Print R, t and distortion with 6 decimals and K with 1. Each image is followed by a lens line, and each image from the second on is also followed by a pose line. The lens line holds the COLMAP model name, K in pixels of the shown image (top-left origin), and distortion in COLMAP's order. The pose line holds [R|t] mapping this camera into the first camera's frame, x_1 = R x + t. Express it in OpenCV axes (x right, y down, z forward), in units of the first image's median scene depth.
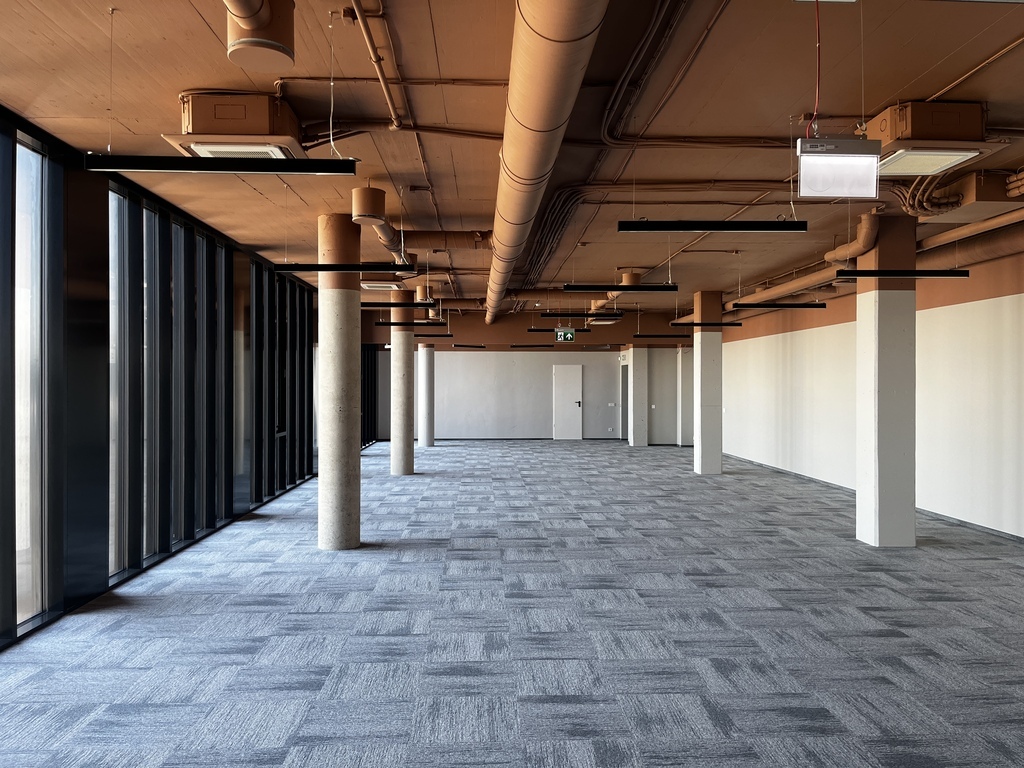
lens RADIAL K [[794.7, 0, 506.6], [0, 794.7, 384.6], [0, 0, 1]] dist [0.021760, -0.028153]
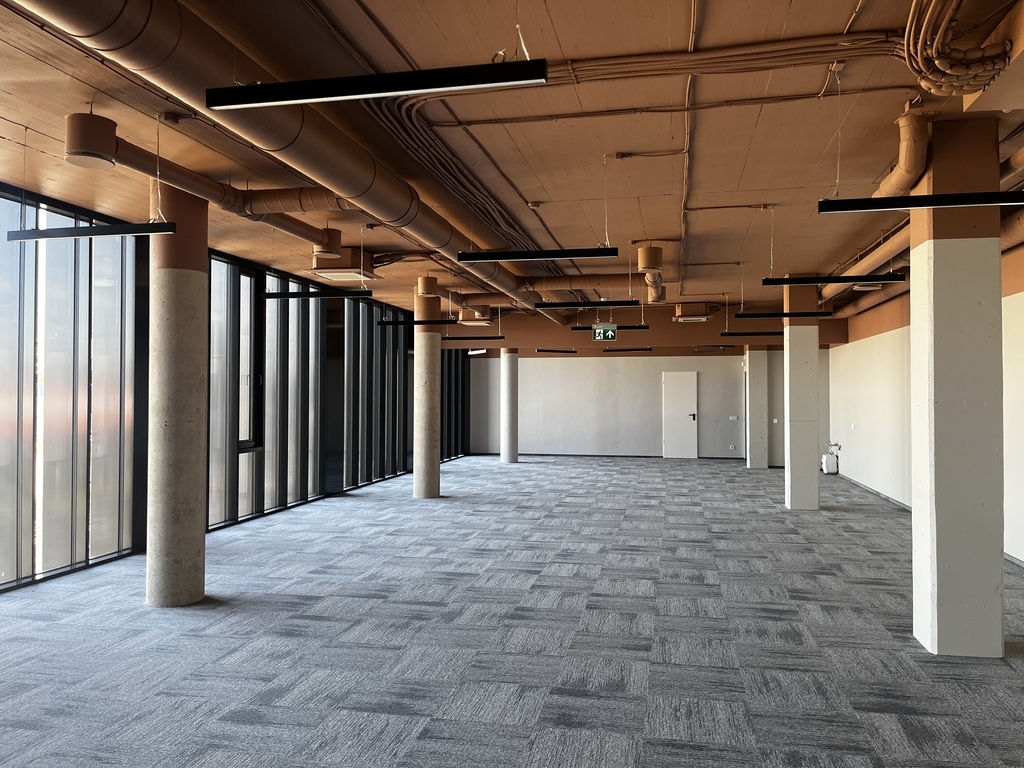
lens RADIAL K [[794.7, 0, 515.5], [0, 794.7, 383.6], [0, 0, 1]] dist [0.021760, -0.028153]
pose [[0.973035, -0.001076, -0.230656, 0.112867], [-0.002127, 0.999905, -0.013640, 0.000428], [0.230648, 0.013763, 0.972940, 0.126093]]
